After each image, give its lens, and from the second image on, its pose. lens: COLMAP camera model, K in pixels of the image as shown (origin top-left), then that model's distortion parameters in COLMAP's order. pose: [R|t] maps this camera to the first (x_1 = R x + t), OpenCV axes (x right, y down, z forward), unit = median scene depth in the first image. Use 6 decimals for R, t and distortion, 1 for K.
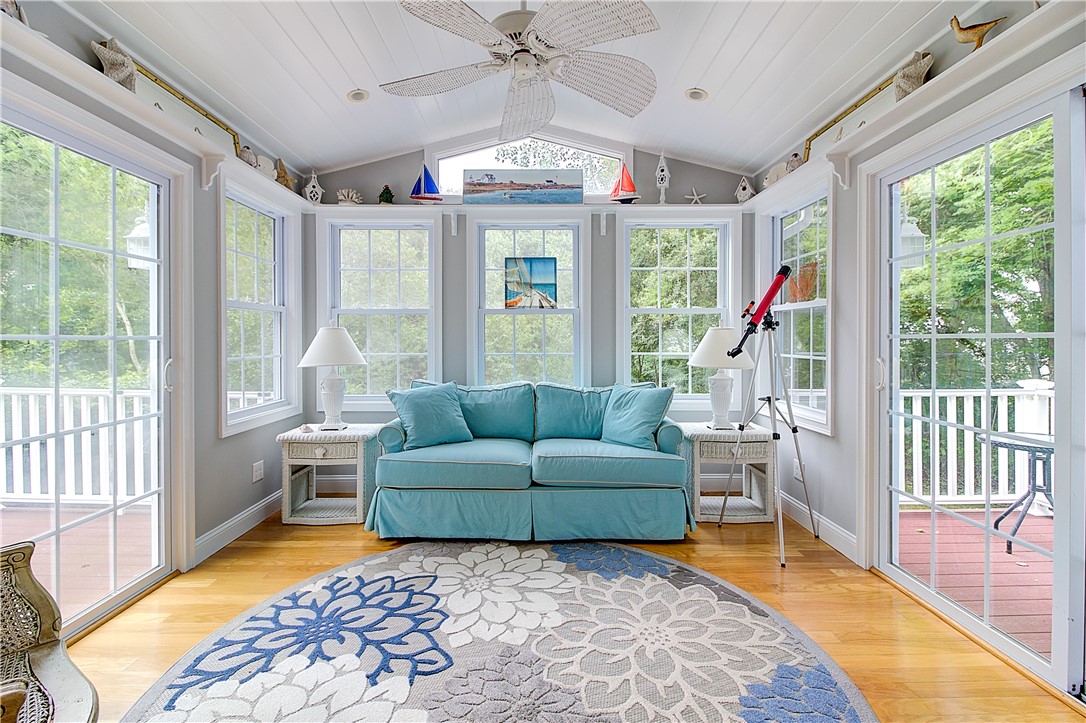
lens RADIAL K [[500.3, 0, 531.4], [0, 500.3, 335.5], [0, 0, 1]] dist [0.011305, -0.009571]
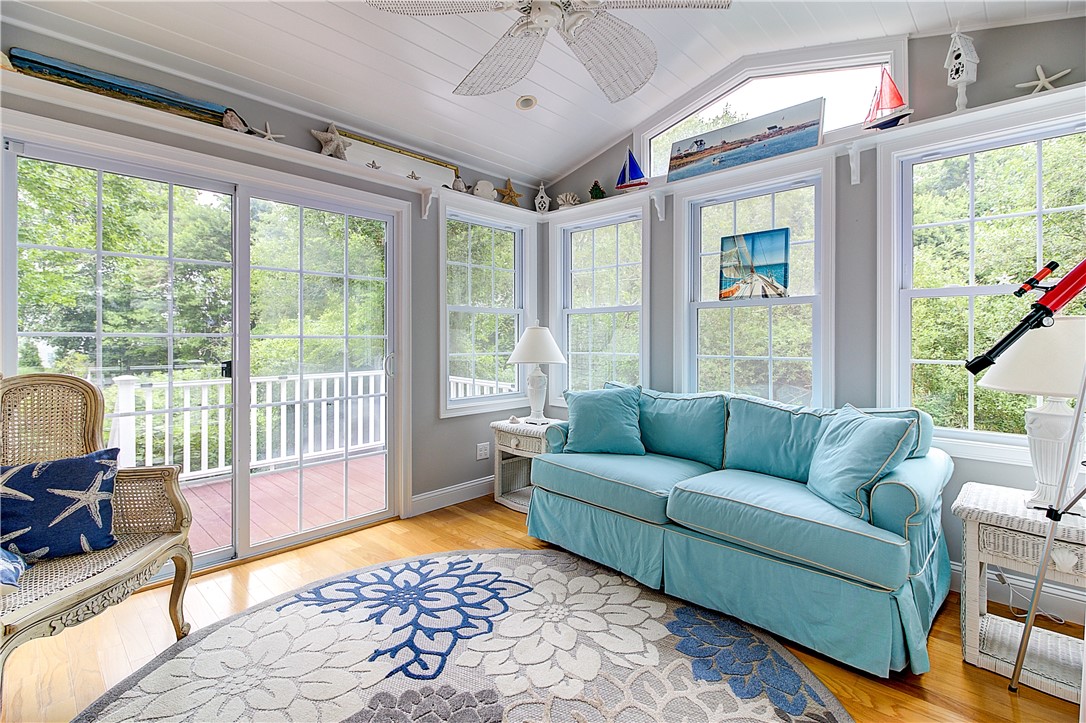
lens RADIAL K [[500.3, 0, 530.9], [0, 500.3, 338.1], [0, 0, 1]] dist [0.011305, -0.009571]
pose [[0.719987, -0.000354, -0.693987, 0.377545], [0.004886, 0.999978, 0.004560, 0.002387], [0.693970, -0.006674, 0.719973, 0.262494]]
